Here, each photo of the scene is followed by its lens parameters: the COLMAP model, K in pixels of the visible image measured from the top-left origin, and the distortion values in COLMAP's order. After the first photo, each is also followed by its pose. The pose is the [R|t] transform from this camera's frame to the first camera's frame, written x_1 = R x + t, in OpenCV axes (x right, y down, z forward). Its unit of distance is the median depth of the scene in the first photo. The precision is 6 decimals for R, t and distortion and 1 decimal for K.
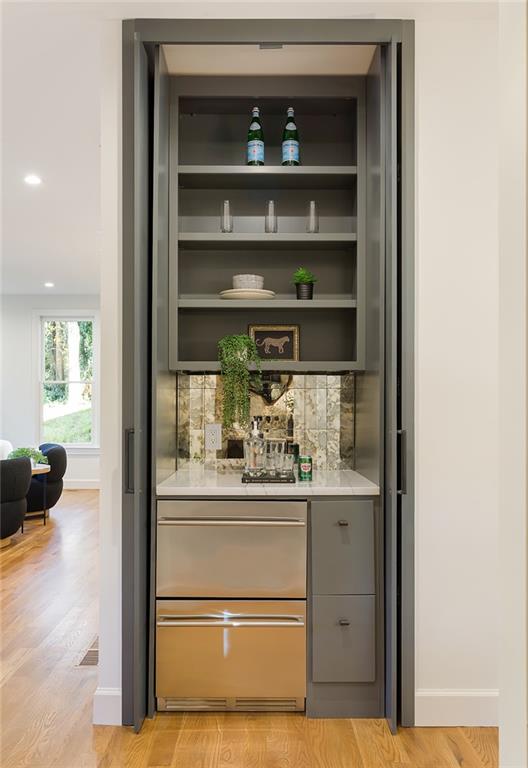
lens RADIAL K [[637.5, 0, 264.8], [0, 637.5, 385.9], [0, 0, 1]] dist [0.005958, -0.002793]
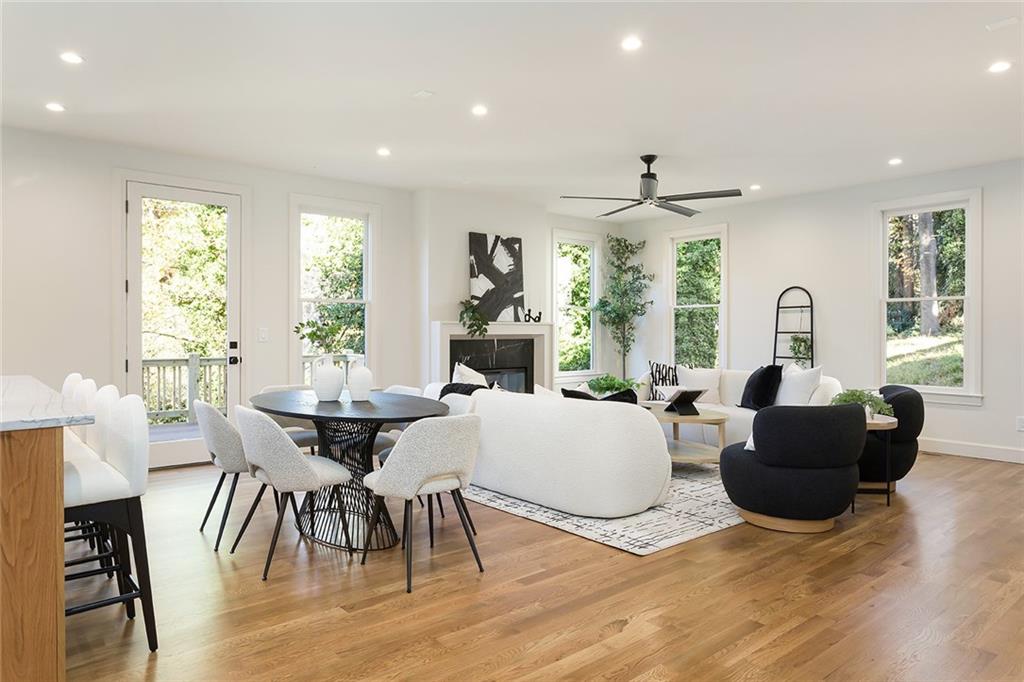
lens RADIAL K [[651.1, 0, 509.6], [0, 651.1, 339.1], [0, 0, 1]] dist [0.004753, 0.000467]
pose [[0.653980, 0.008249, -0.756467, -0.089061], [0.014483, 0.999621, 0.023421, 0.020771], [0.756373, -0.026272, 0.653612, 0.257999]]
